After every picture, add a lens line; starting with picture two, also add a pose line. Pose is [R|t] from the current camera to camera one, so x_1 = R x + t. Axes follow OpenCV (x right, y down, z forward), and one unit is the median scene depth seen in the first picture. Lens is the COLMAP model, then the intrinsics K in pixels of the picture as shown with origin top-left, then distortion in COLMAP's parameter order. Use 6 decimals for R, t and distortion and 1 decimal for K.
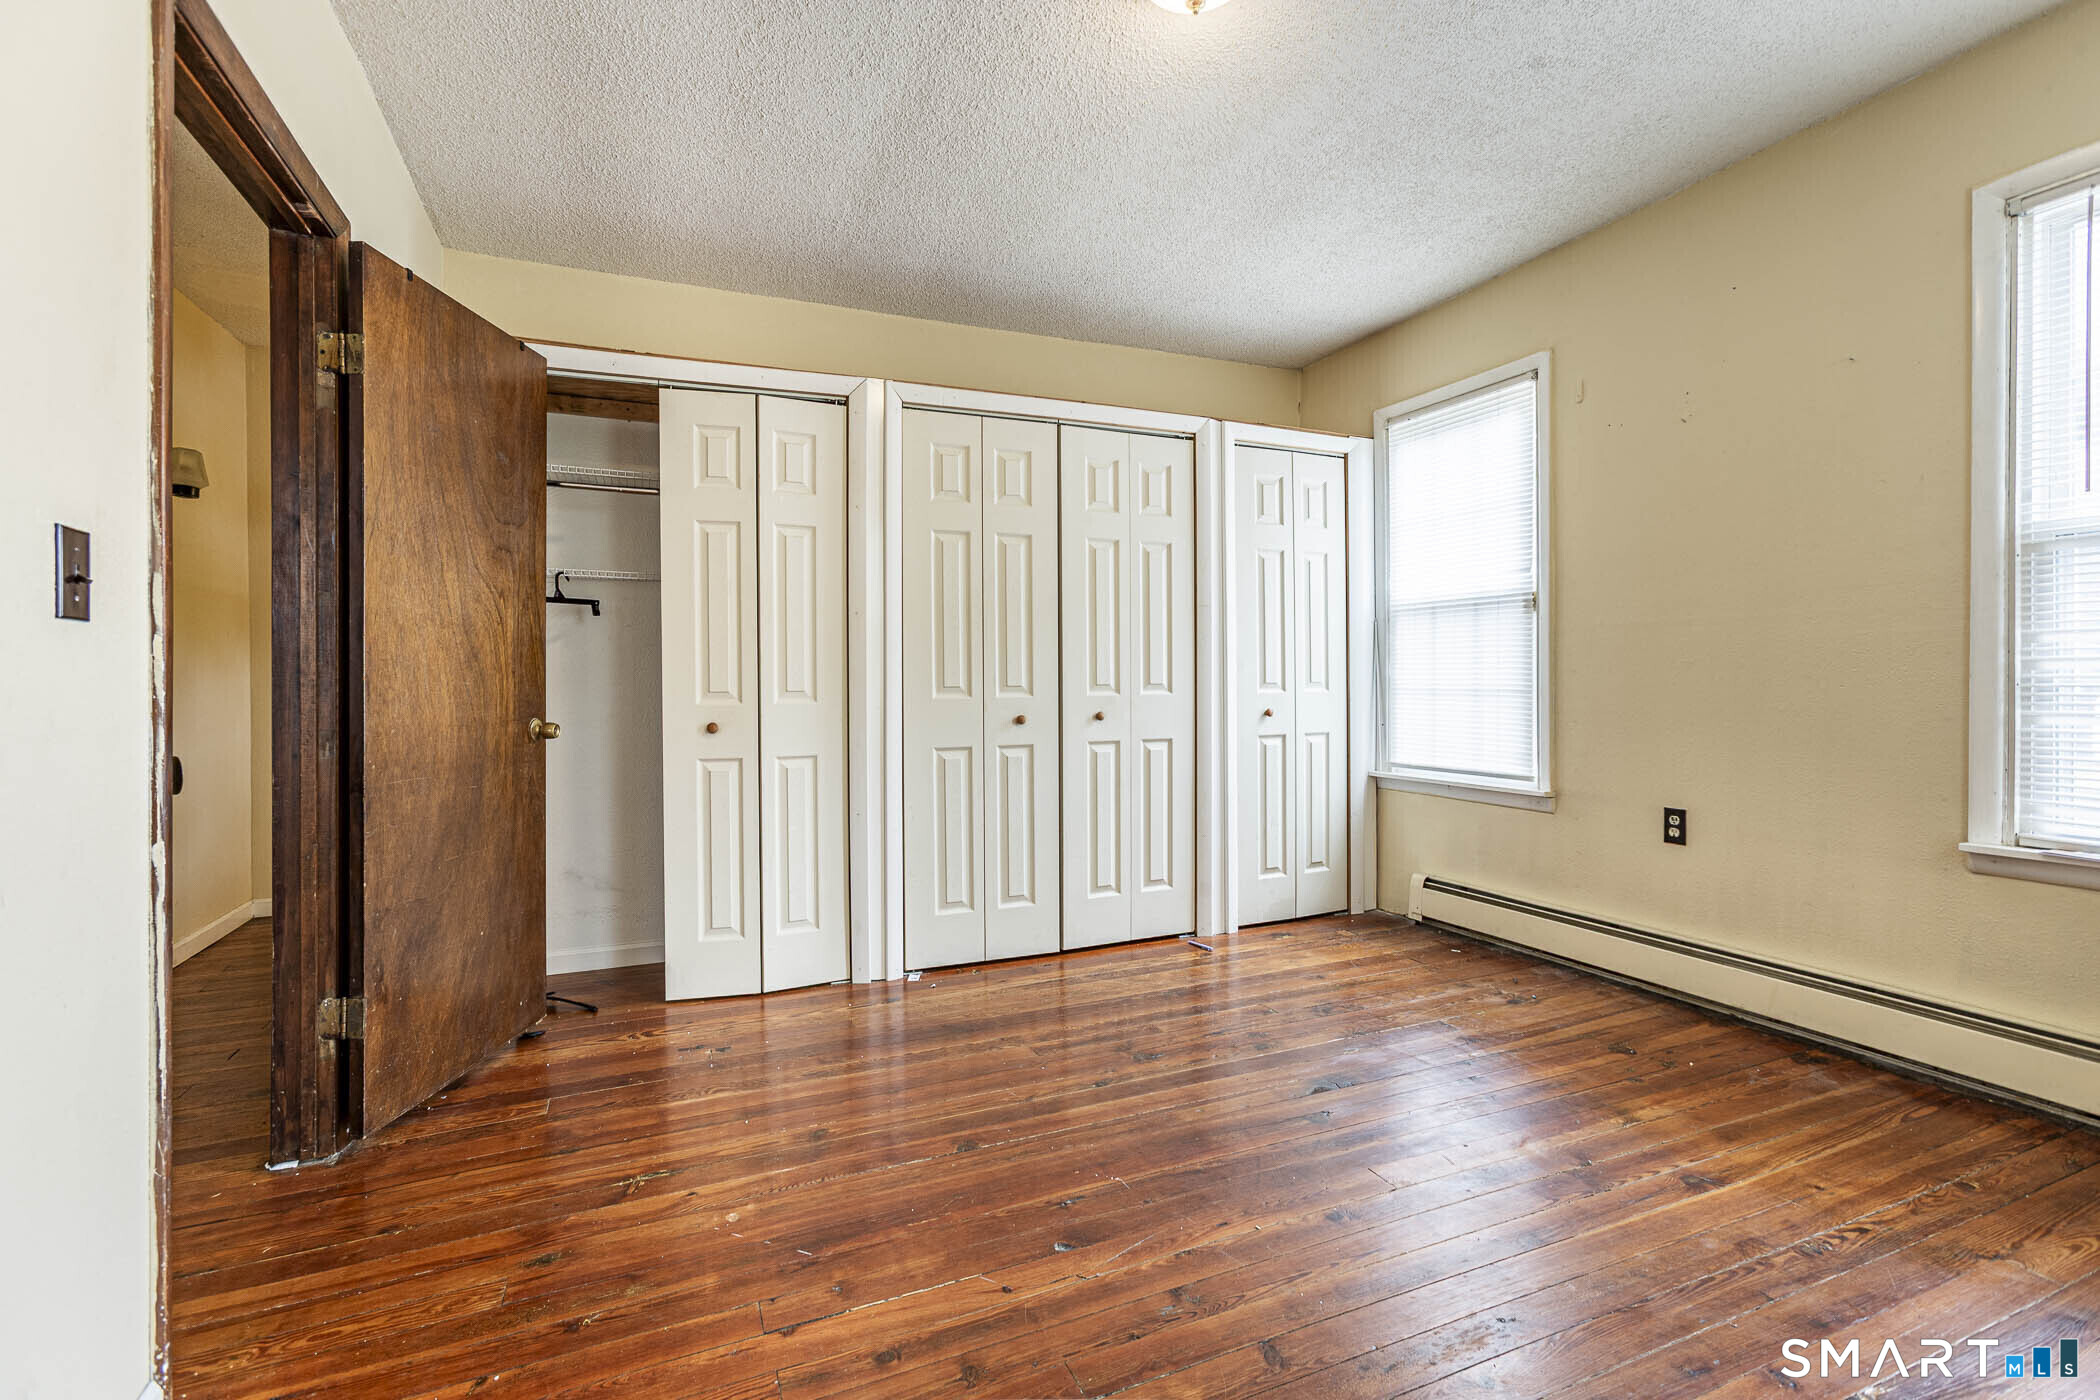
lens RADIAL K [[954.4, 0, 1050.0], [0, 954.4, 700.0], [0, 0, 1]] dist [0.001928, 0.014542]
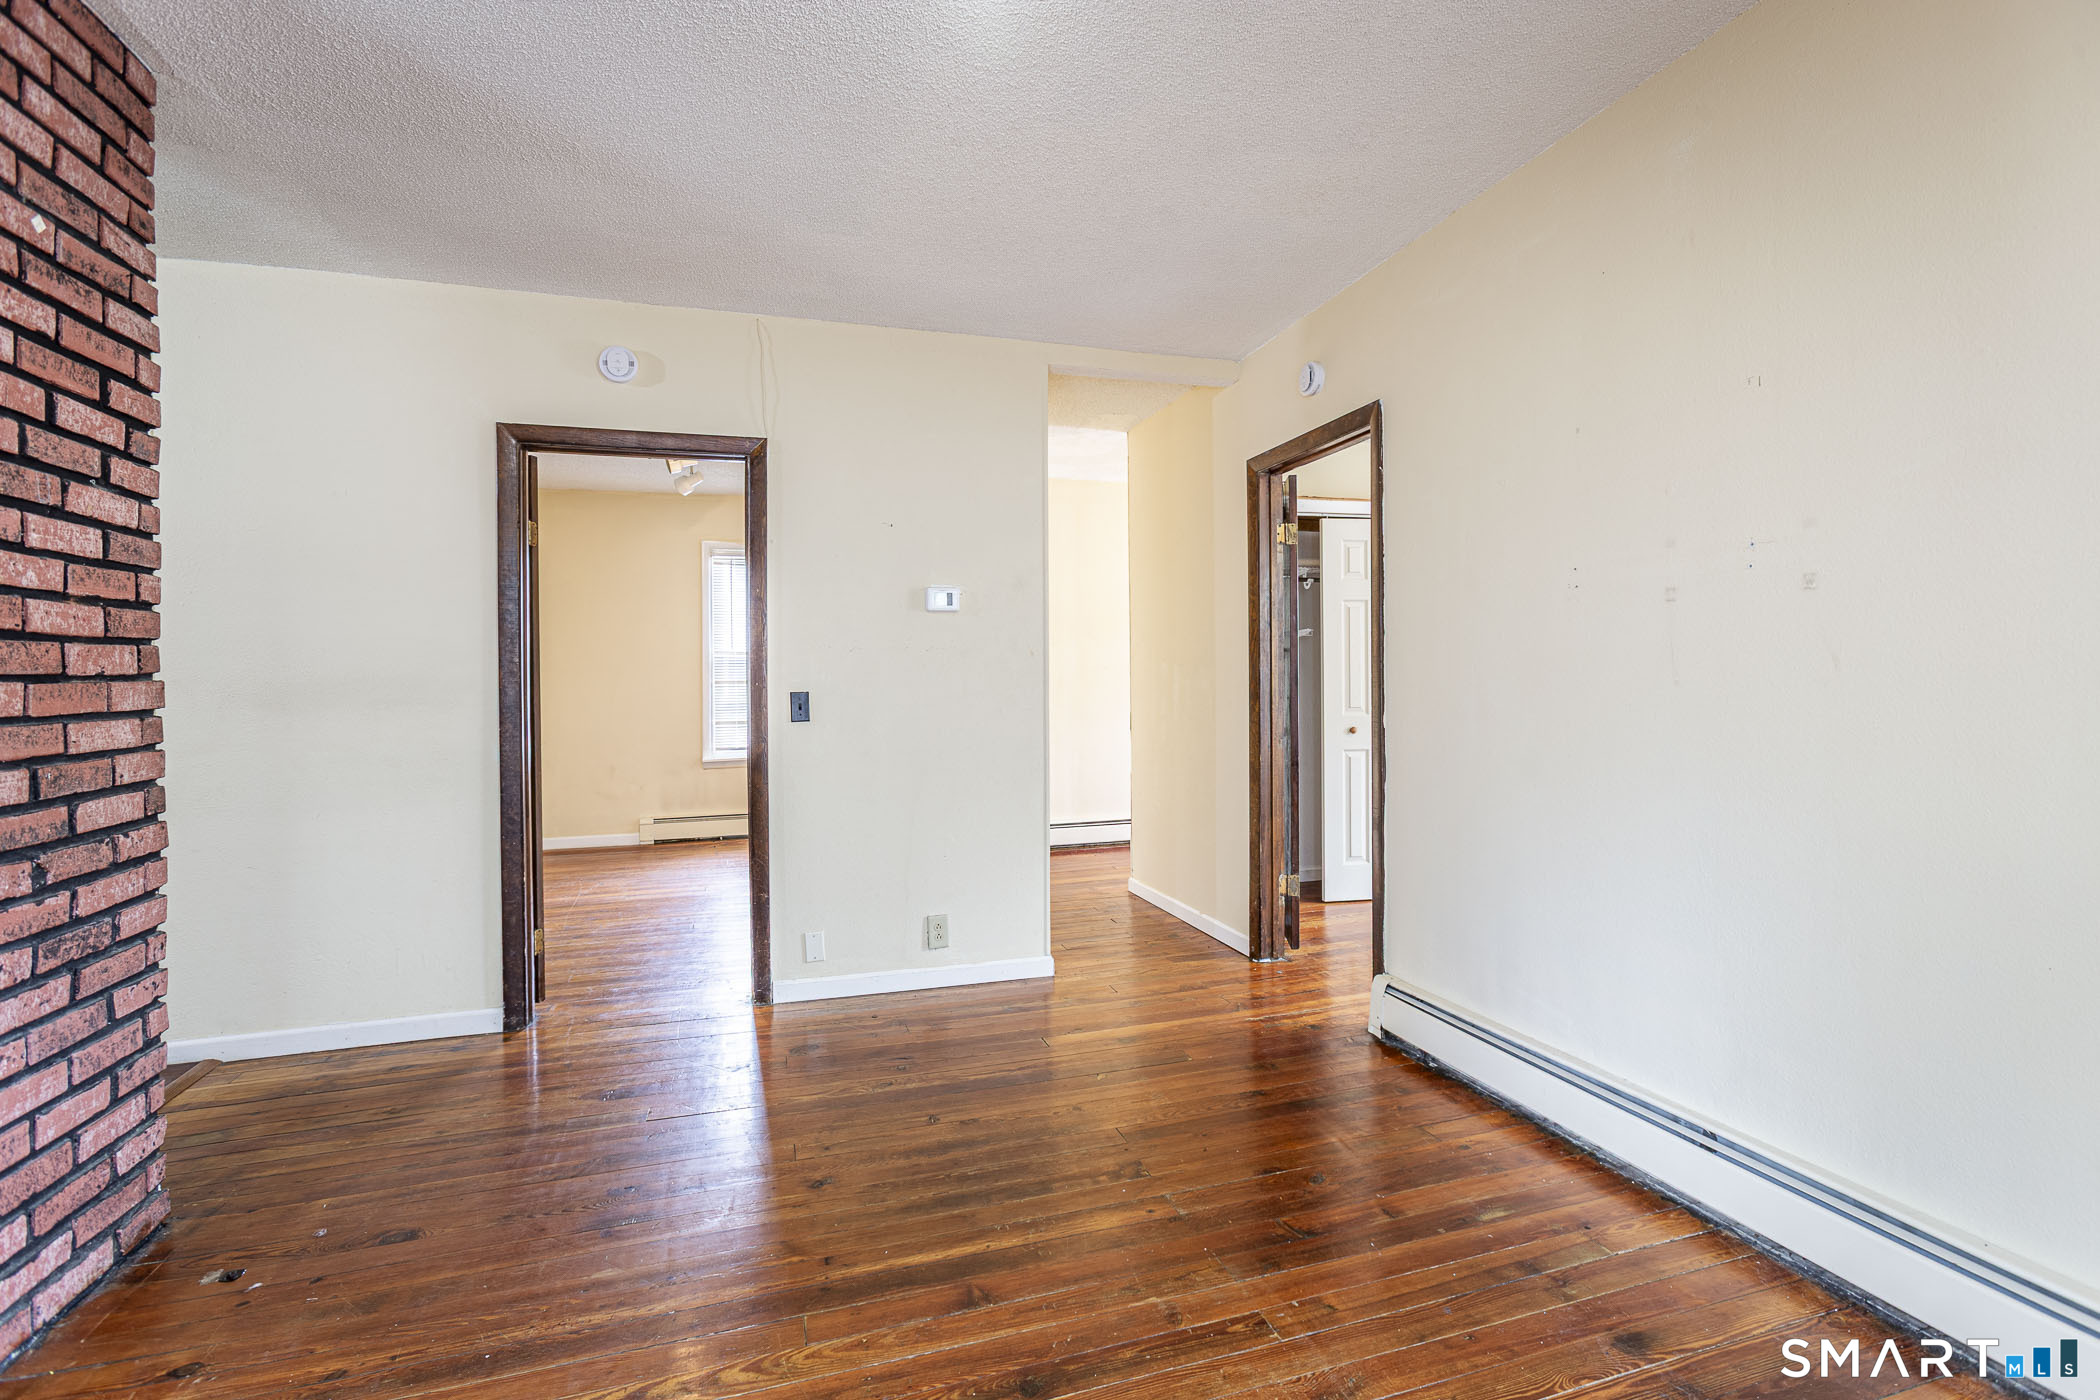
lens RADIAL K [[940.3, 0, 1047.9], [0, 940.3, 673.8], [0, 0, 1]] dist [-0.037193, 0.029083]
pose [[0.993842, -0.008134, -0.110512, -0.637097], [0.005609, 0.999717, -0.023135, -0.028409], [0.110669, 0.022373, 0.993606, -0.568393]]
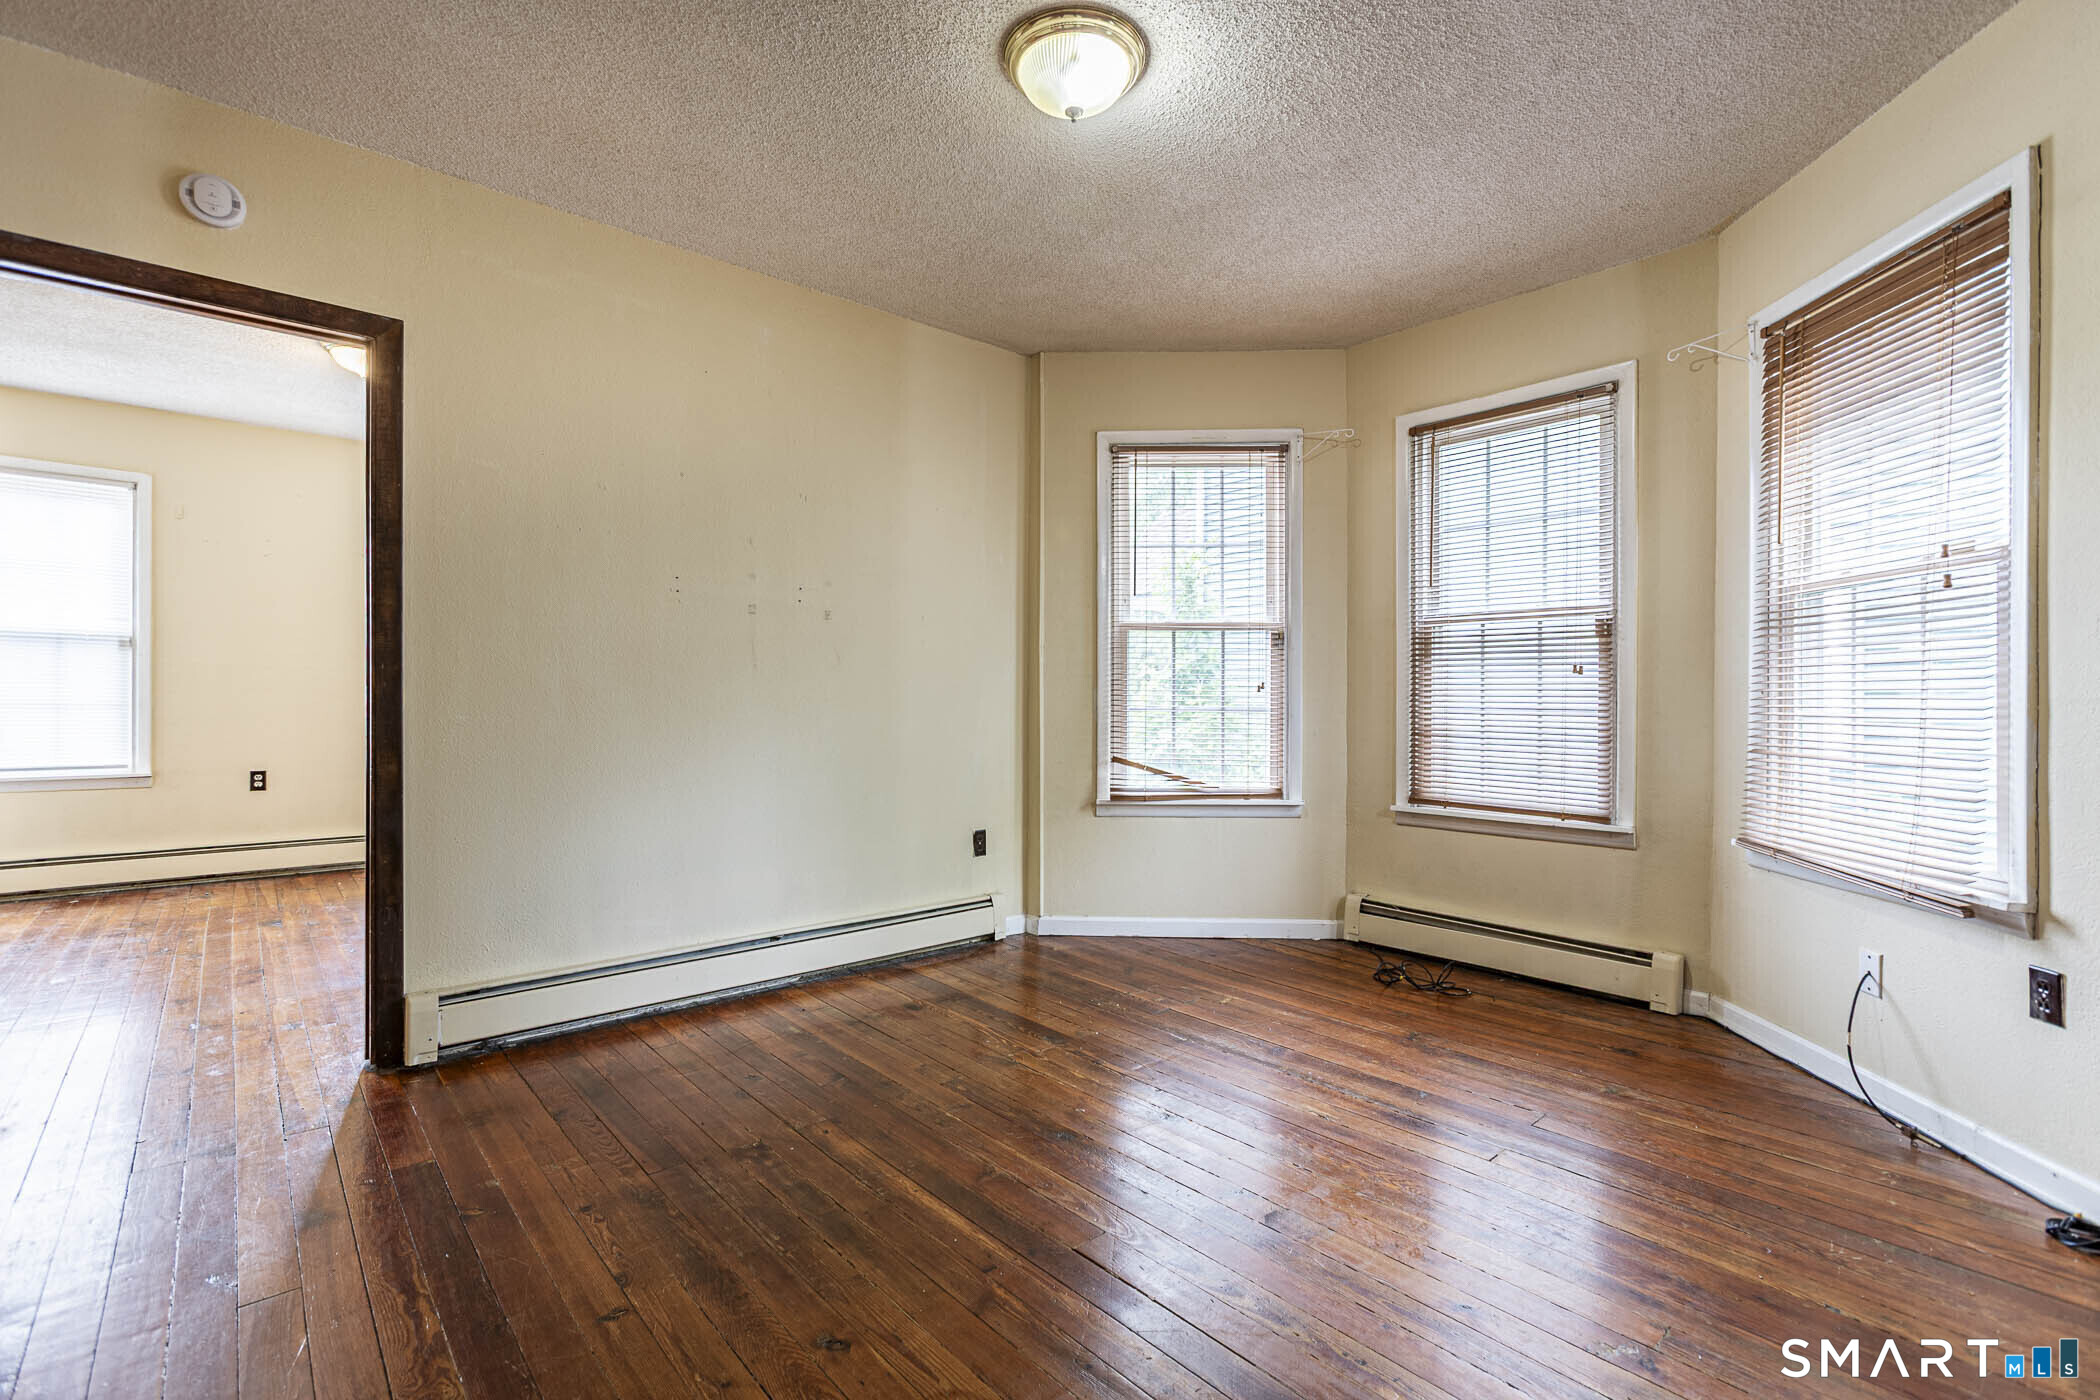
lens RADIAL K [[934.8, 0, 1066.9], [0, 934.8, 714.7], [0, 0, 1]] dist [-0.025690, 0.013755]
pose [[-0.322252, -0.006599, 0.946631, -1.349664], [0.014488, 0.999824, 0.011902, 0.011228], [-0.946543, 0.017551, -0.322100, 0.131831]]
